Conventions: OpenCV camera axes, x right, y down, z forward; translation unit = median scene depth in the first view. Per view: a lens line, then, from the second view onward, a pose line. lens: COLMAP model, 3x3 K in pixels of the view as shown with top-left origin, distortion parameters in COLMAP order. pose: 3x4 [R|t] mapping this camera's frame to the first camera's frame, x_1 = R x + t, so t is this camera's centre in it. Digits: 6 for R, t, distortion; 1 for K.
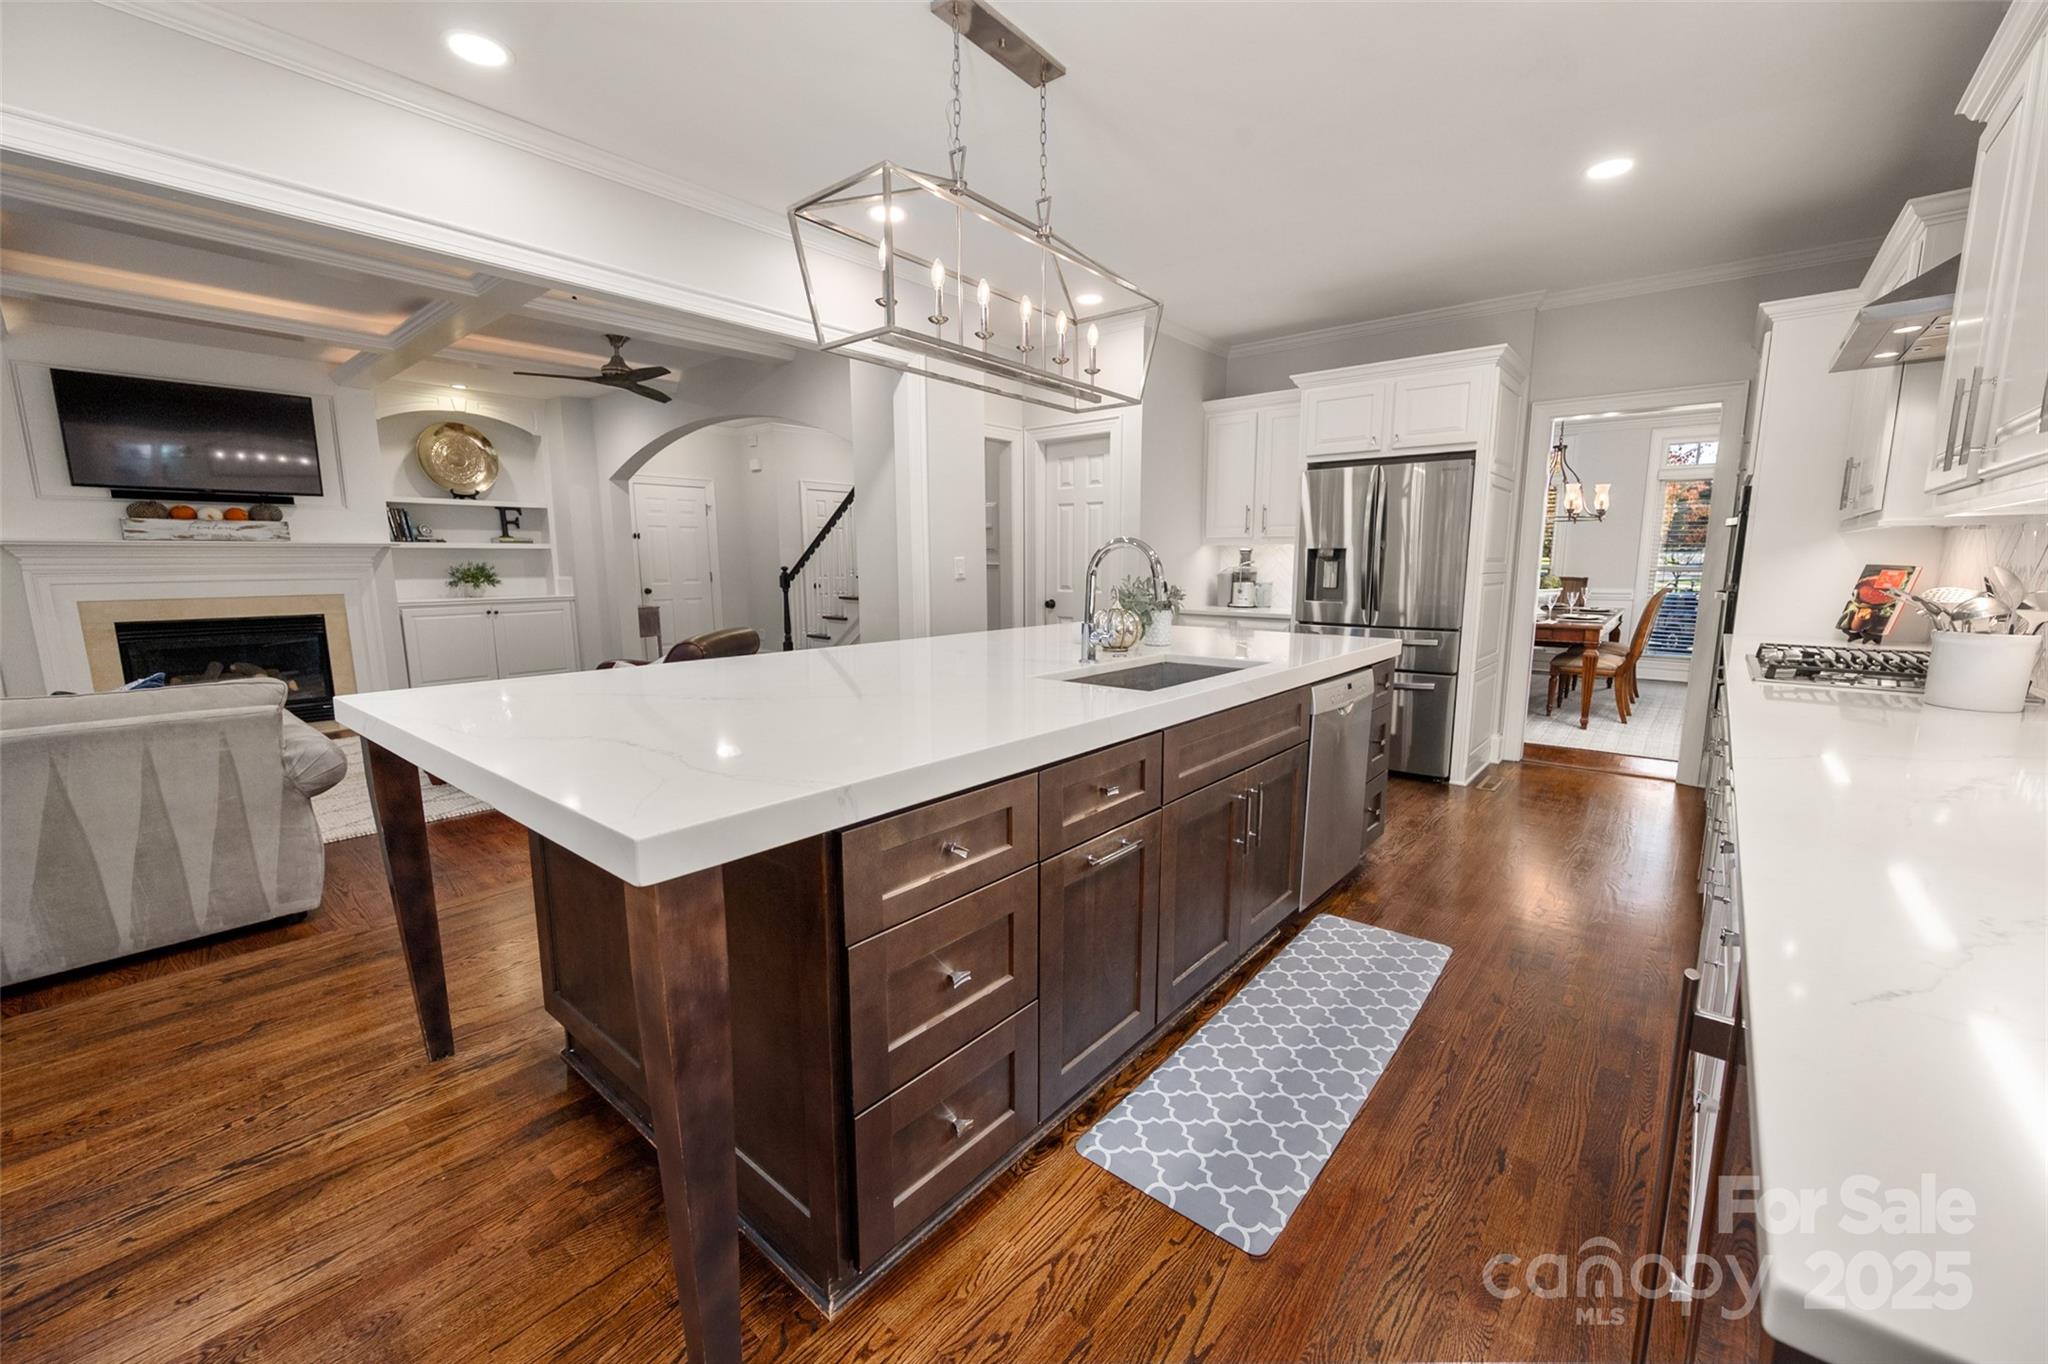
lens RADIAL K [[800.6, 0, 1034.3], [0, 800.6, 678.3], [0, 0, 1]] dist [0.001648, 0.000071]
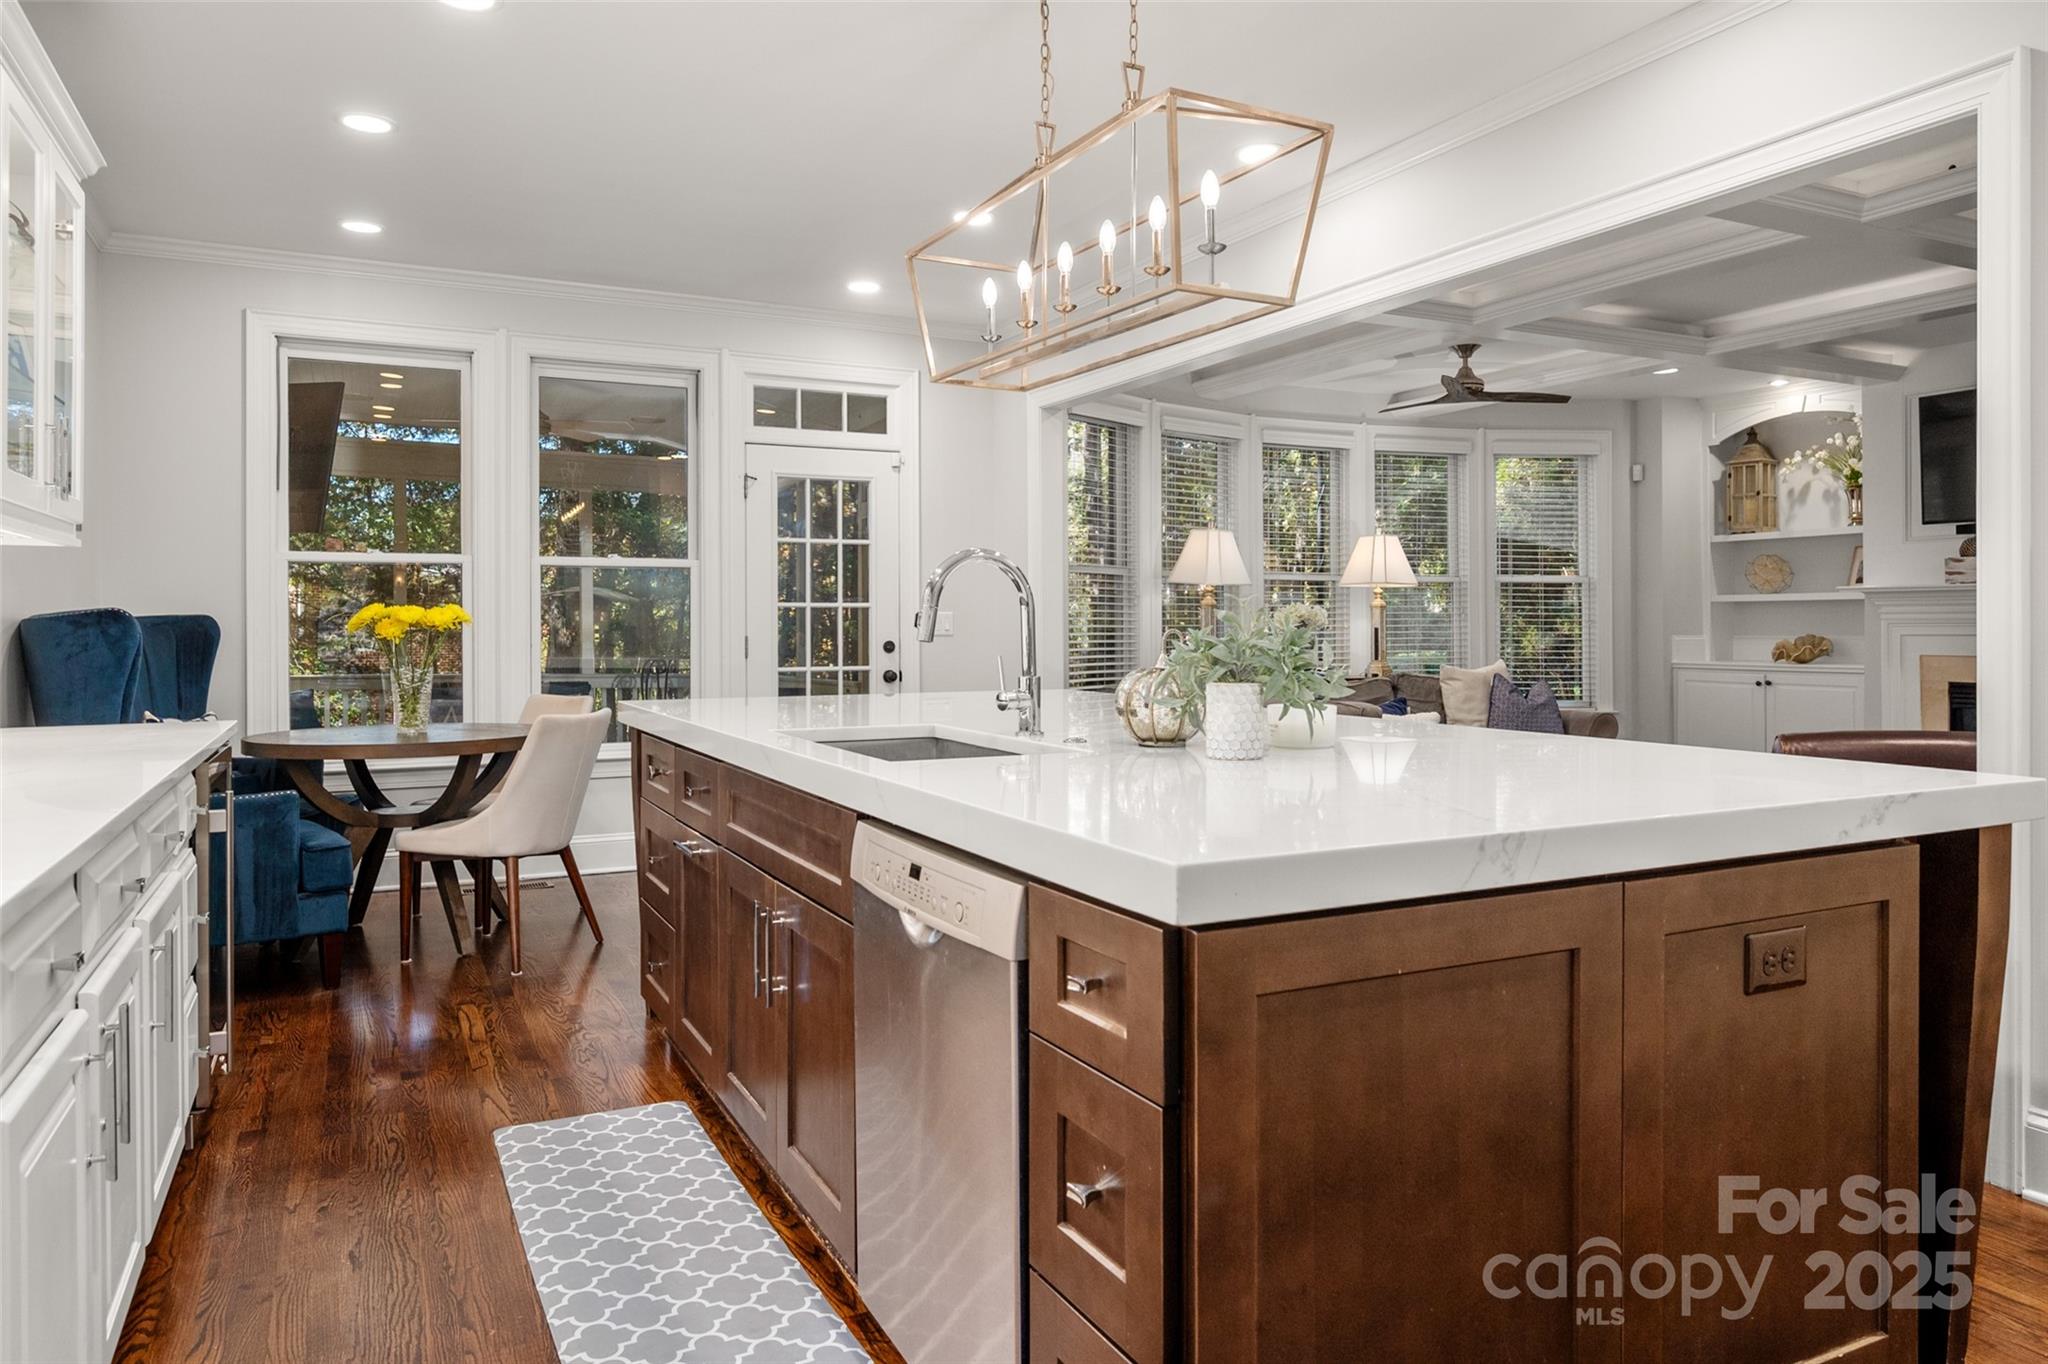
lens RADIAL K [[1271.5, 0, 993.4], [0, 1271.5, 630.9], [0, 0, 1]] dist [0.000090, 0.000286]
pose [[-0.399411, -0.003510, -0.916765, 1.076421], [-0.139364, 0.988603, 0.056932, -0.166831], [0.906118, 0.150503, -0.395348, 1.417965]]
